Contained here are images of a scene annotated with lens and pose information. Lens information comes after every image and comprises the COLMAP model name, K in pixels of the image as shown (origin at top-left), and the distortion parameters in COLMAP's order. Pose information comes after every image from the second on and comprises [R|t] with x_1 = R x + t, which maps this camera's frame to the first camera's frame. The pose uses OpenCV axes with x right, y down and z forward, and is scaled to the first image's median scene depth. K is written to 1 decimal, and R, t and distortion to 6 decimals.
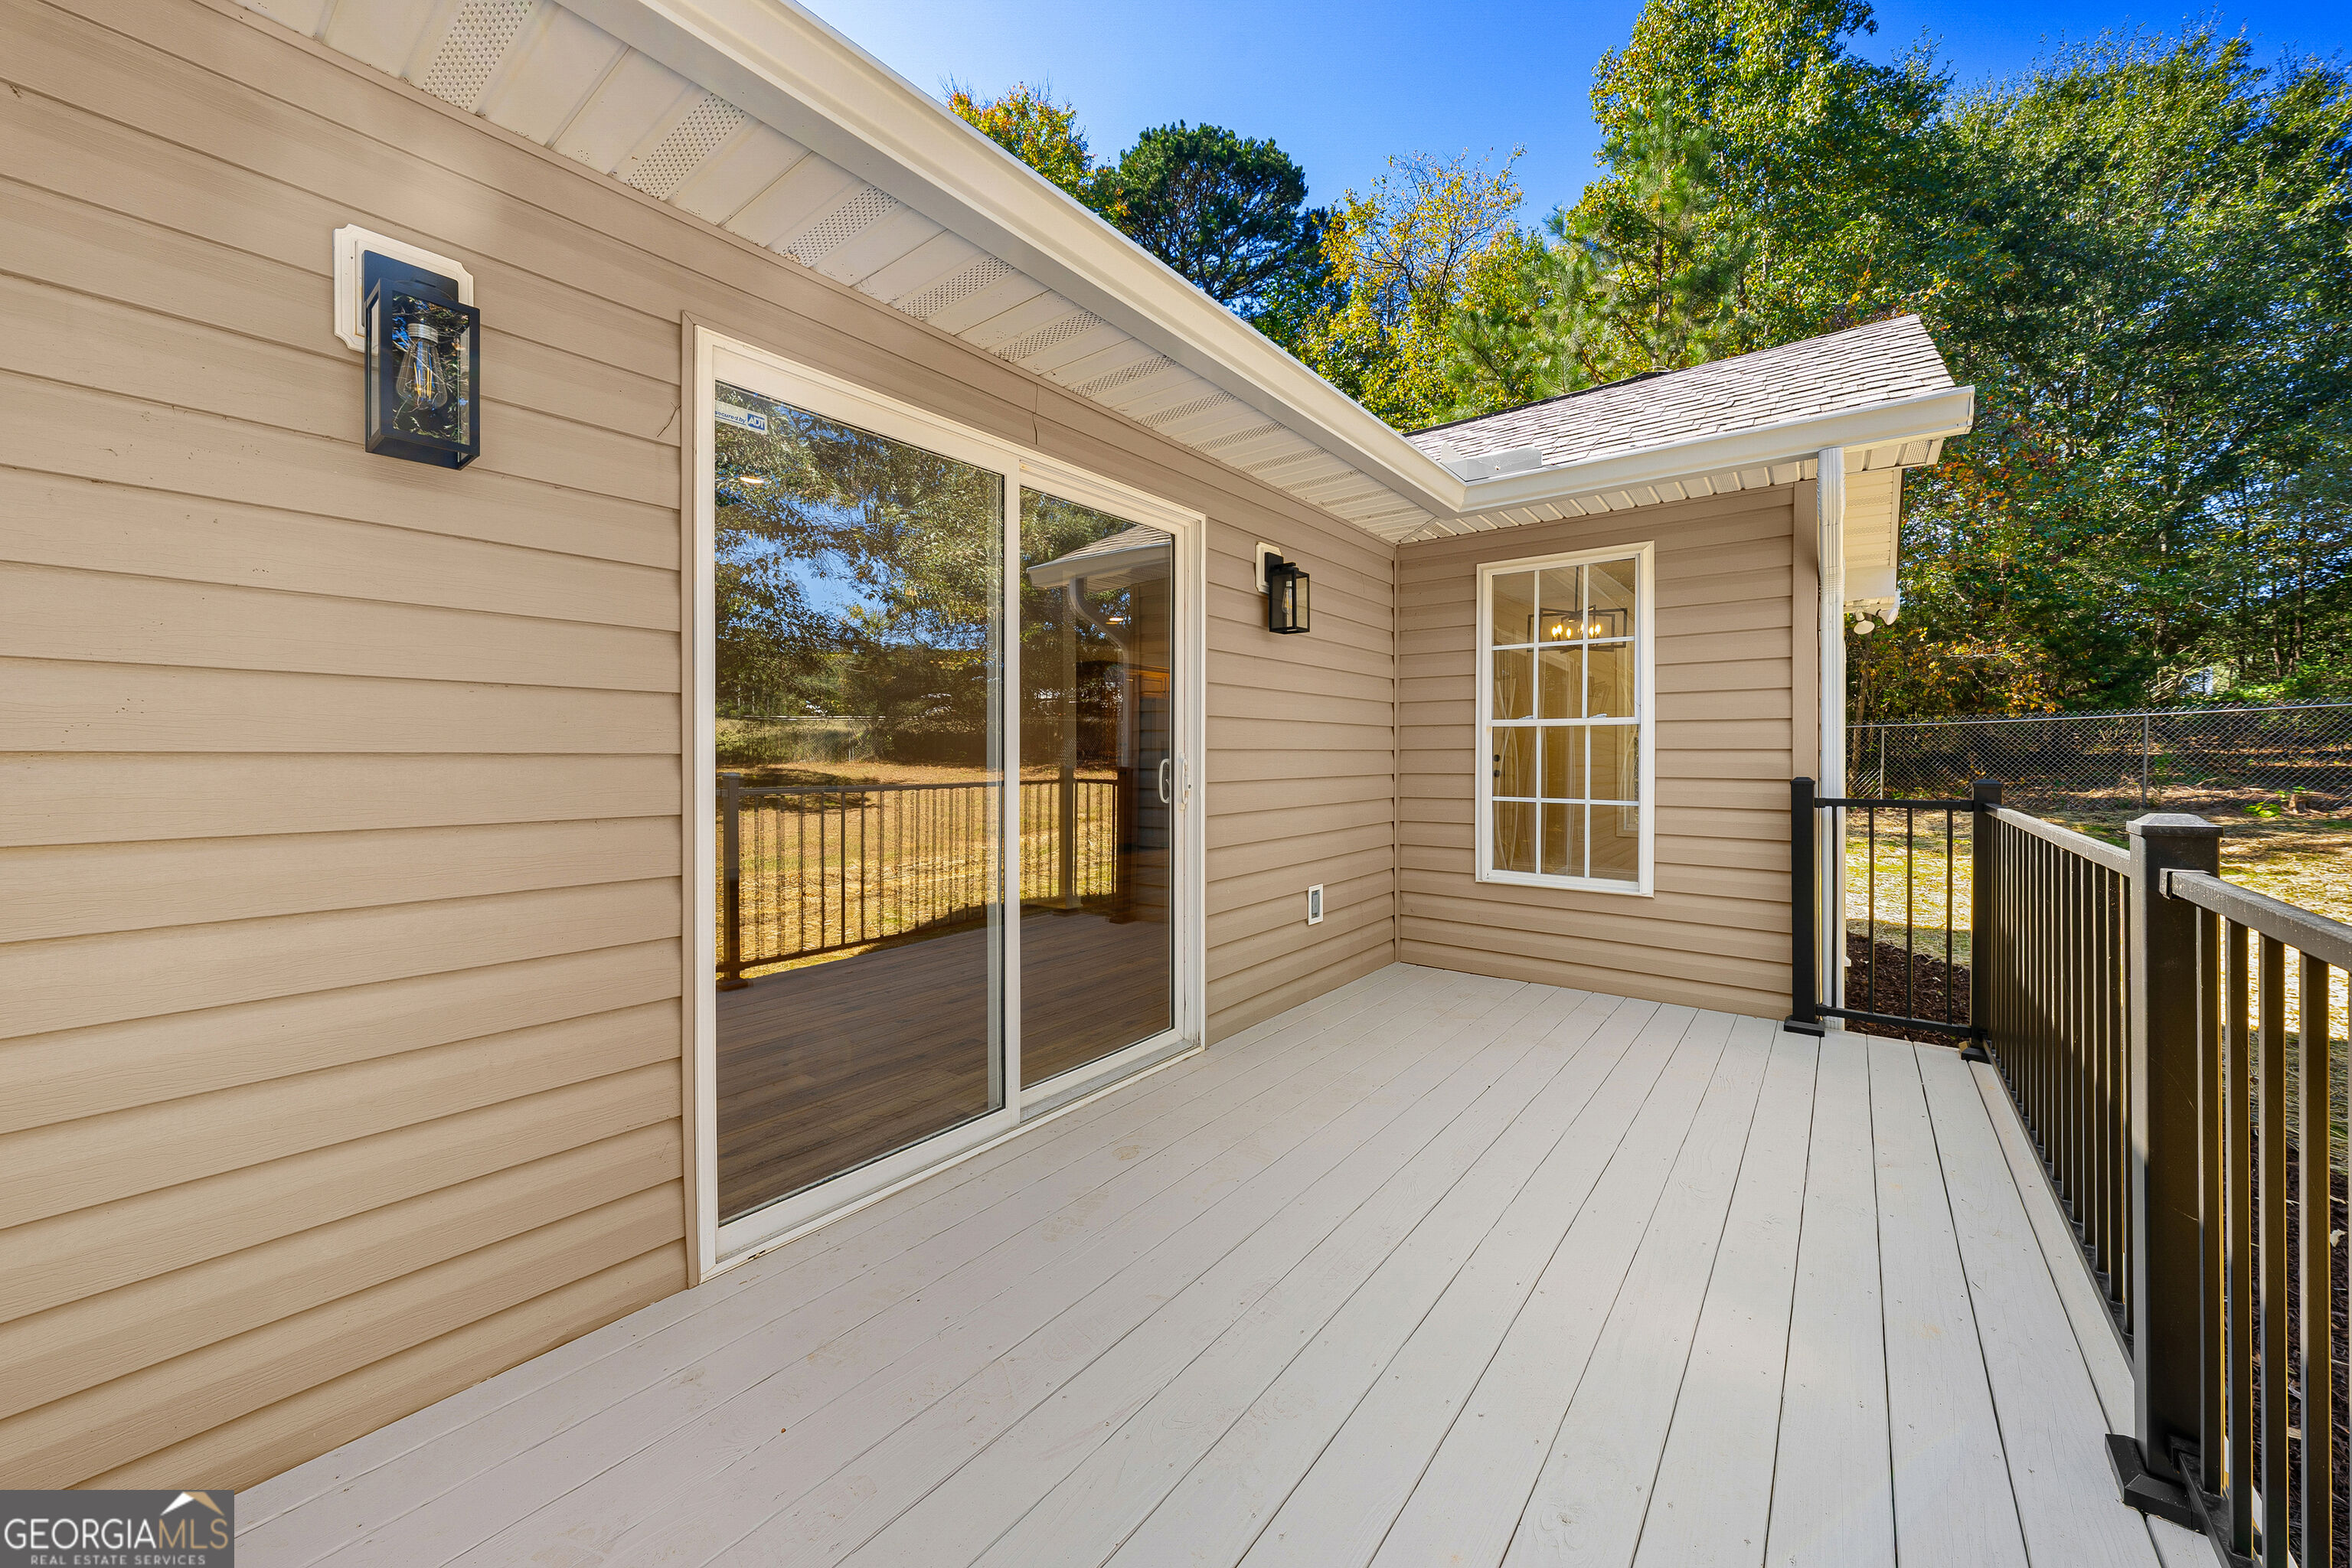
lens RADIAL K [[865.5, 0, 1176.4], [0, 865.5, 776.5], [0, 0, 1]] dist [-0.001406, -0.000172]
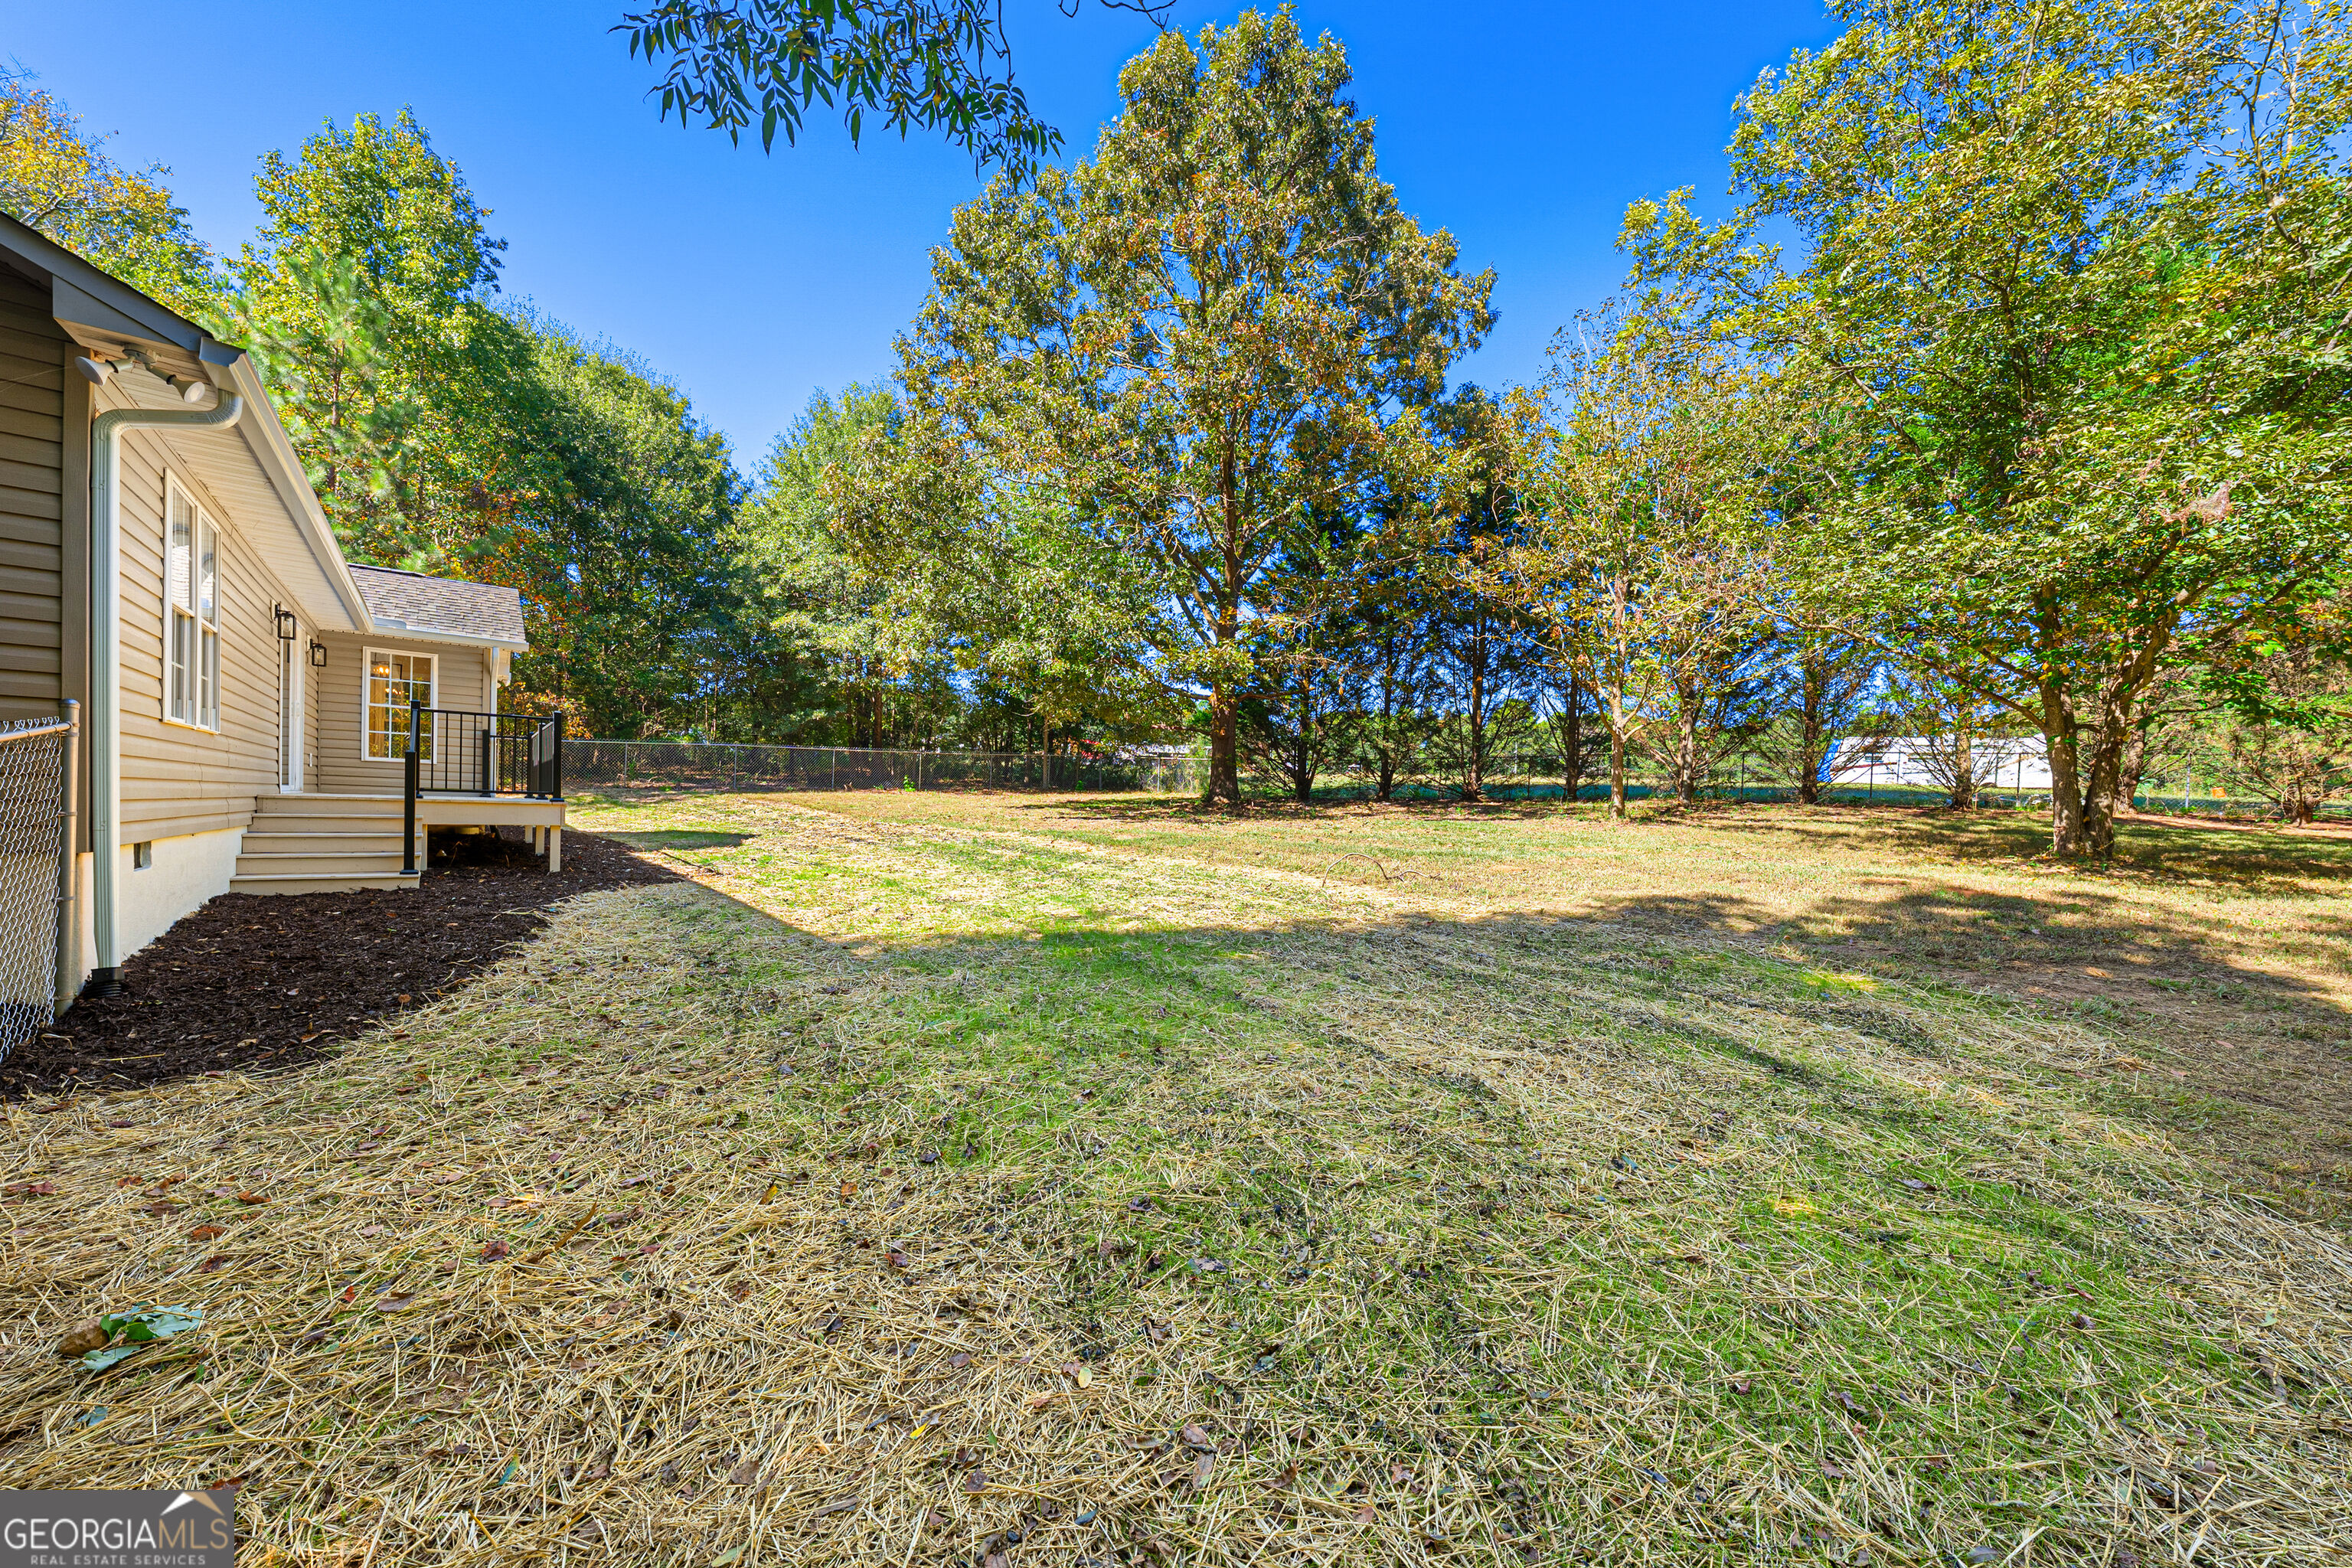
lens RADIAL K [[865.5, 0, 1176.4], [0, 865.5, 776.5], [0, 0, 1]] dist [-0.001406, -0.000172]
pose [[0.210046, 0.033130, 0.977130, -0.464358], [0.010776, 0.999287, -0.036198, 0.077024], [-0.977632, 0.018133, 0.209539, -0.544875]]
